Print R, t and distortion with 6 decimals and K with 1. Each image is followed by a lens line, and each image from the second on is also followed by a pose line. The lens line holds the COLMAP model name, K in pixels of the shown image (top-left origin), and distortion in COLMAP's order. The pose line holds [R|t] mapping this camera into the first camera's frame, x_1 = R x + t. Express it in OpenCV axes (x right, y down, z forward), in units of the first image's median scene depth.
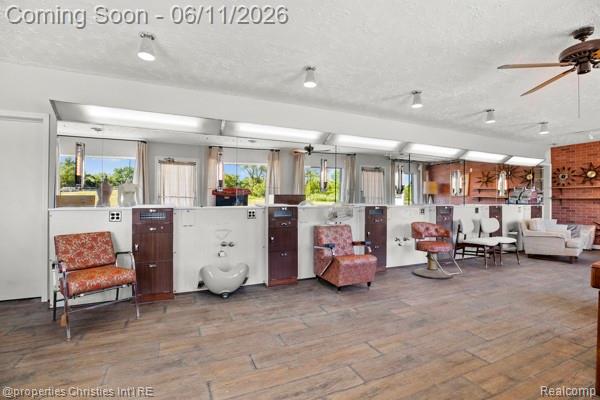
lens RADIAL K [[279.5, 0, 300.0], [0, 279.5, 200.0], [0, 0, 1]] dist [-0.024701, 0.000285]
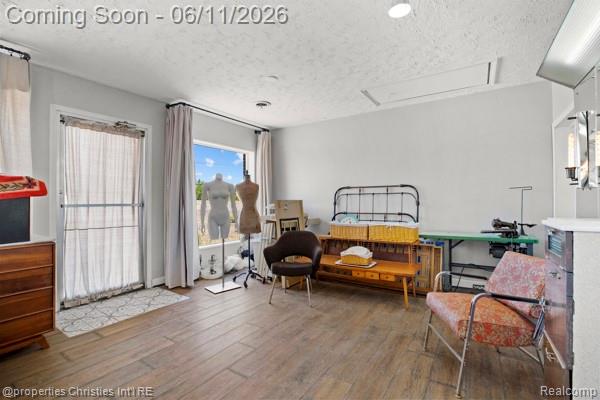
lens RADIAL K [[279.5, 0, 300.0], [0, 279.5, 200.0], [0, 0, 1]] dist [-0.024701, 0.000285]
pose [[-0.837635, -0.001525, -0.546228, 0.048353], [-0.002066, 0.999998, 0.000376, -0.014450], [0.546226, 0.001443, -0.837637, 1.258795]]
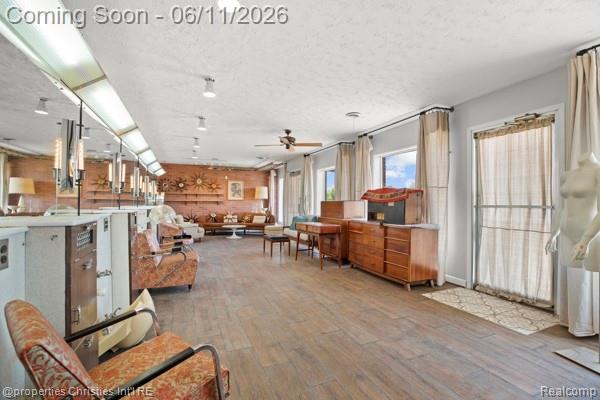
lens RADIAL K [[279.5, 0, 300.0], [0, 279.5, 200.0], [0, 0, 1]] dist [-0.024701, 0.000285]
pose [[0.015738, 0.006415, 0.999856, -1.104063], [-0.003197, 0.999975, -0.006366, -0.007454], [-0.999871, -0.003096, 0.015758, 0.688714]]
